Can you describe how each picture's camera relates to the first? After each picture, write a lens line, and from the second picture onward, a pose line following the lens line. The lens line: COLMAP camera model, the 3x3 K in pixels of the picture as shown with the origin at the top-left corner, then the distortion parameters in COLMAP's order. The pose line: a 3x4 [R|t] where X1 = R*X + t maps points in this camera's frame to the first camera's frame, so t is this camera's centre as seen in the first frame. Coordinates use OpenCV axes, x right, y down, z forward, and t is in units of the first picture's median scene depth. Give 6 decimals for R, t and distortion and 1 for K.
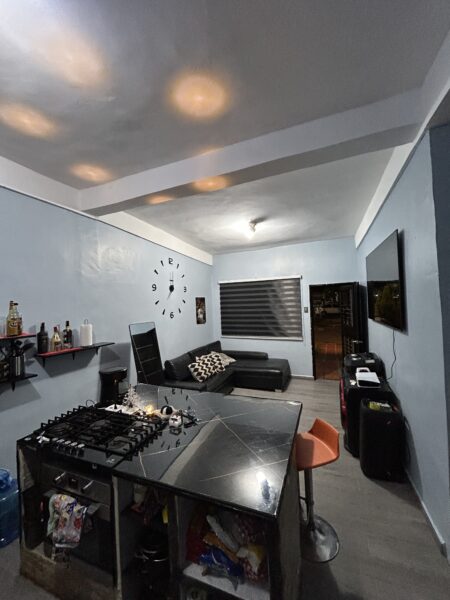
lens RADIAL K [[244.6, 0, 225.0], [0, 244.6, 300.0], [0, 0, 1]] dist [0.001935, 0.000275]
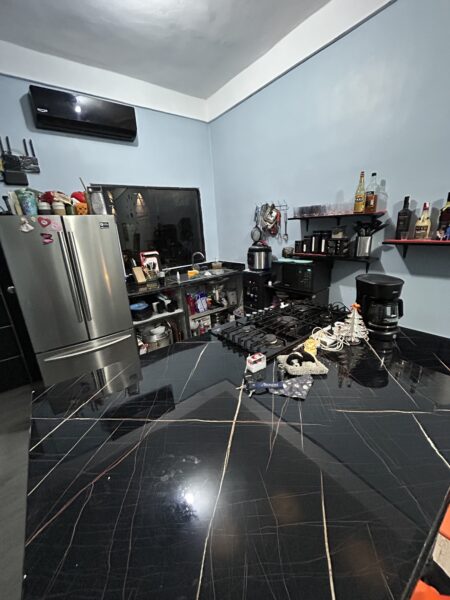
lens RADIAL K [[244.6, 0, 225.0], [0, 244.6, 300.0], [0, 0, 1]] dist [0.001935, 0.000275]
pose [[-0.513220, 0.313819, -0.798826, 0.125001], [0.087730, 0.945060, 0.314904, 0.061901], [0.853762, 0.091534, -0.512555, 0.547515]]
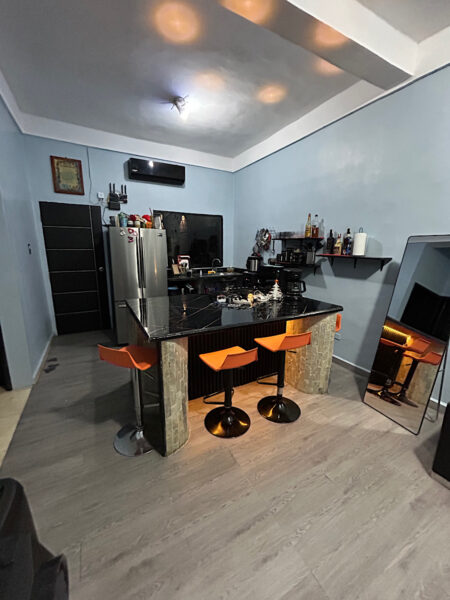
lens RADIAL K [[244.6, 0, 225.0], [0, 244.6, 300.0], [0, 0, 1]] dist [0.001935, 0.000275]
pose [[-0.640076, 0.193122, -0.743644, 0.349464], [0.022908, 0.972261, 0.232776, 0.080784], [0.767970, 0.131959, -0.626745, 0.823913]]
